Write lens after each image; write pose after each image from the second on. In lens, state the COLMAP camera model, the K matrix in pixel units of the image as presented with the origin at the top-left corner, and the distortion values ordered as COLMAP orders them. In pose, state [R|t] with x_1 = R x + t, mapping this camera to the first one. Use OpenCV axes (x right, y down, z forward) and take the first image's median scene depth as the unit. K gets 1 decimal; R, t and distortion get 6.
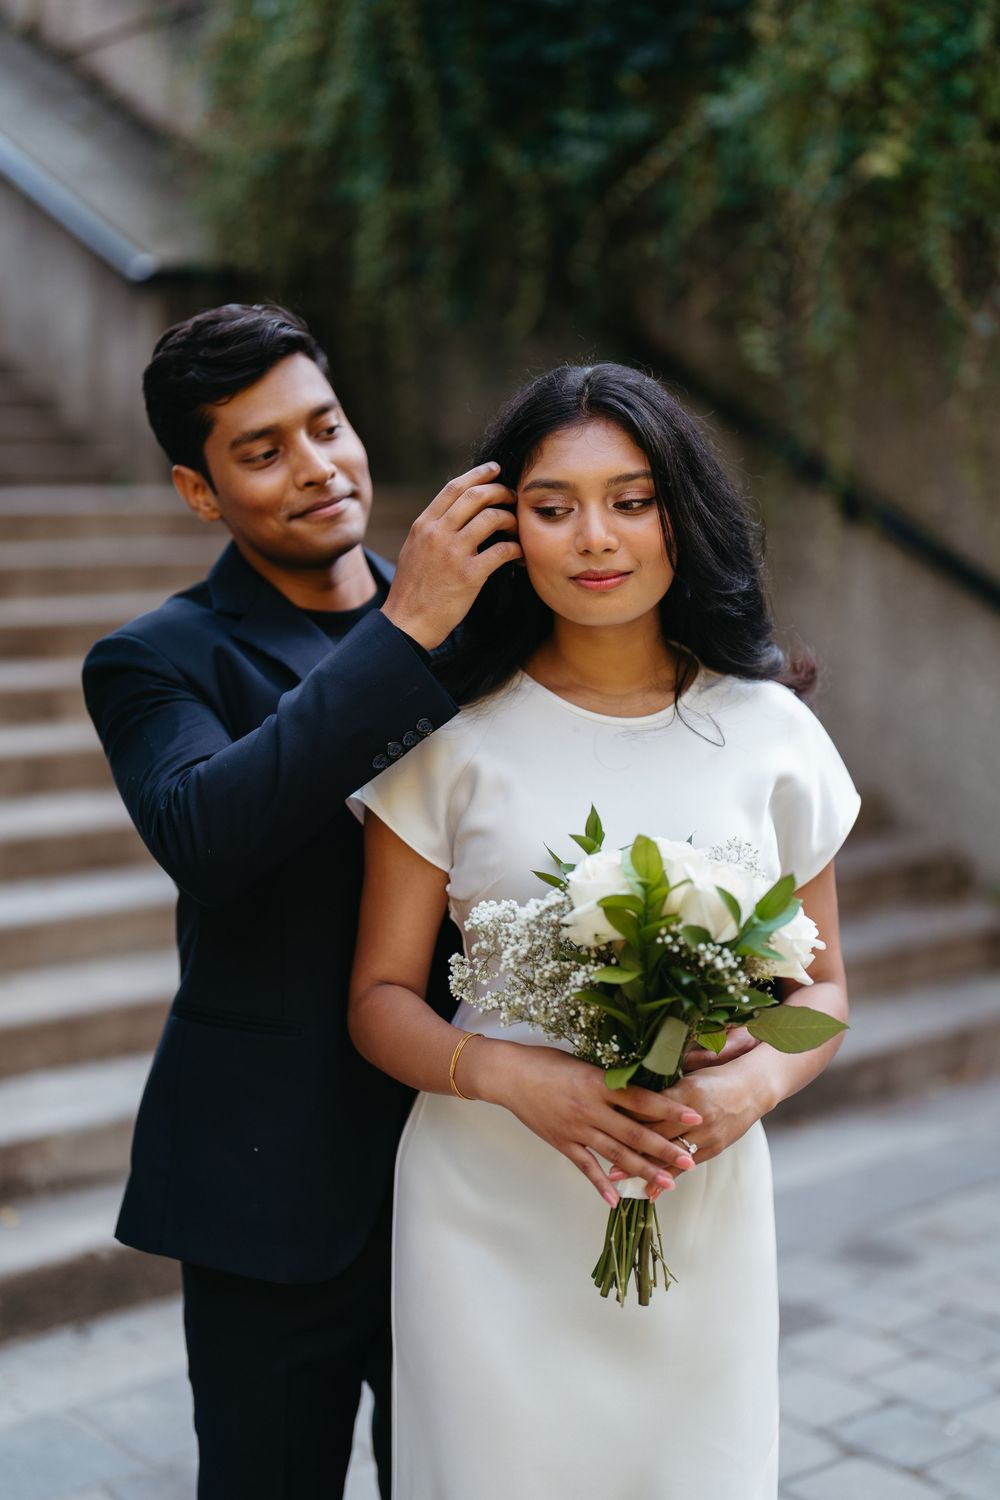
lens RADIAL K [[2148.9, 0, 510.6], [0, 2148.9, 728.3], [0, 0, 1]] dist [0.004201, -0.020525]
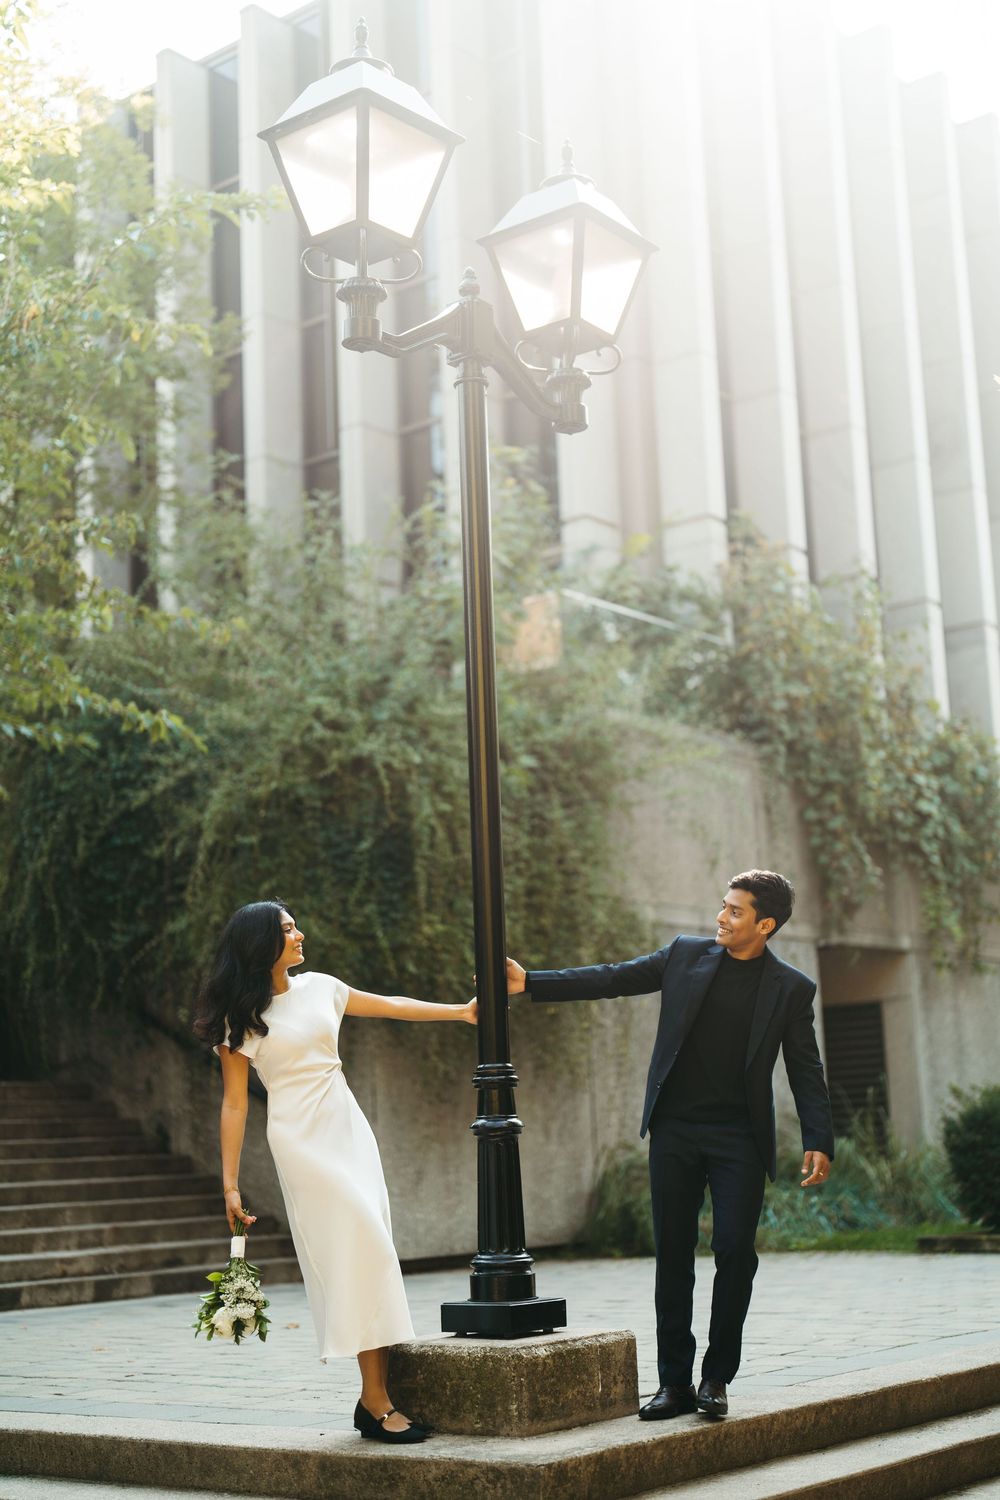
lens RADIAL K [[2148.9, 0, 510.6], [0, 2148.9, 728.3], [0, 0, 1]] dist [0.004201, -0.020525]
pose [[0.978037, 0.026413, 0.206753, -0.046918], [0.039403, 0.950623, -0.307836, 0.290928], [-0.204675, 0.309221, 0.928703, -1.507486]]
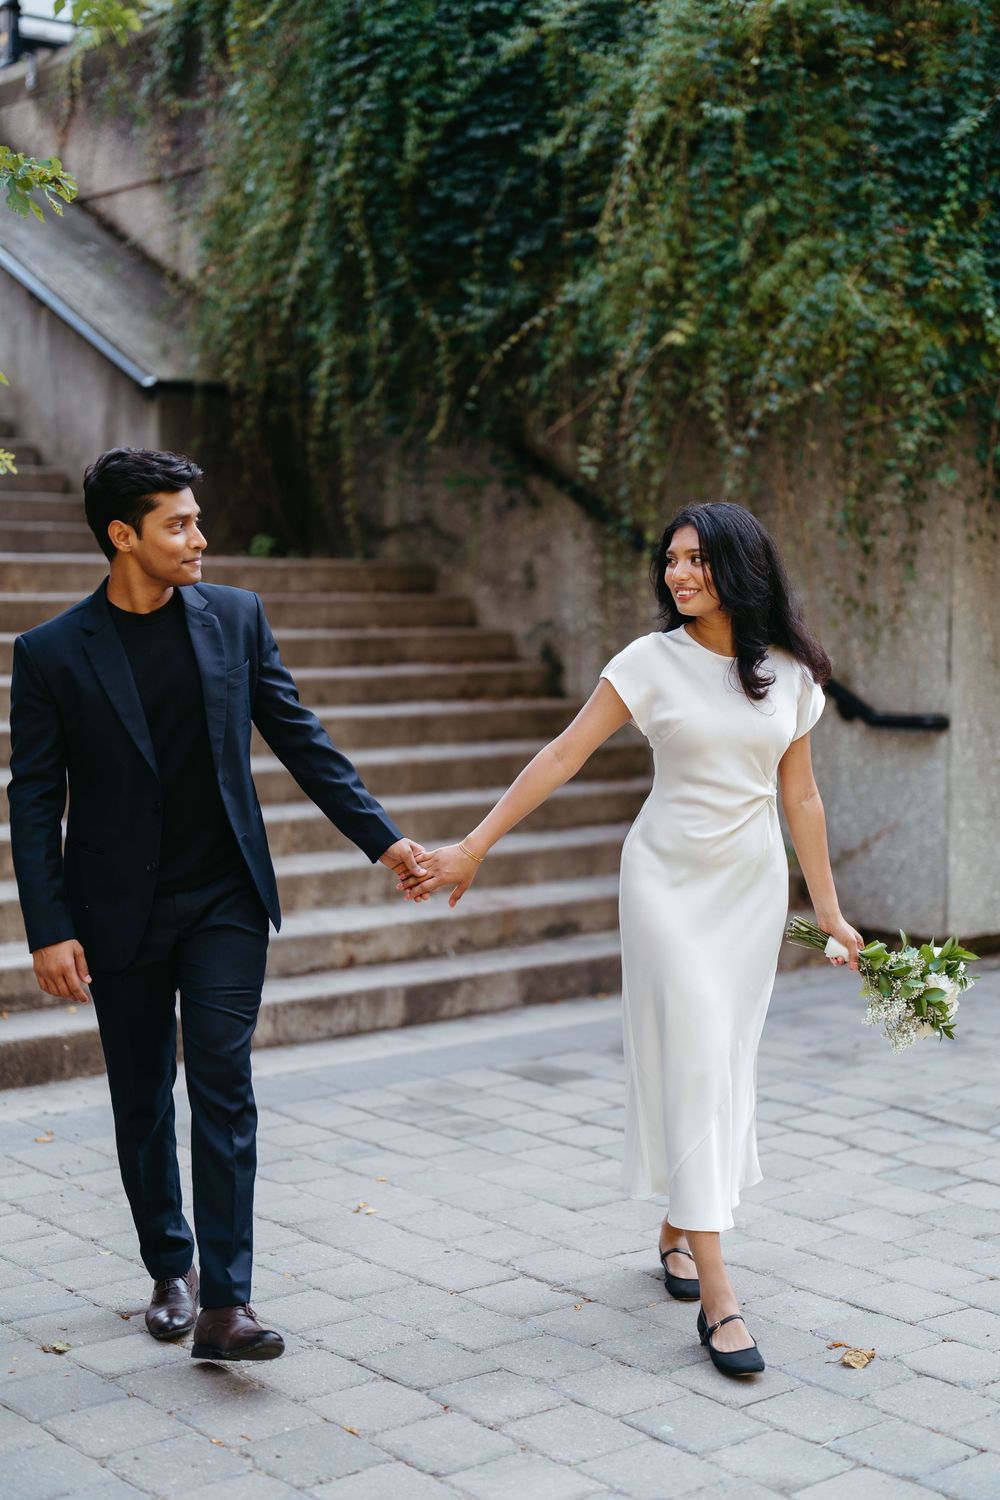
lens RADIAL K [[2148.9, 0, 510.6], [0, 2148.9, 728.3], [0, 0, 1]] dist [0.004201, -0.020525]
pose [[0.999285, 0.029314, 0.023860, 0.027475], [-0.028327, 0.998769, -0.040711, 0.053731], [-0.025024, 0.040006, 0.998886, -0.366406]]
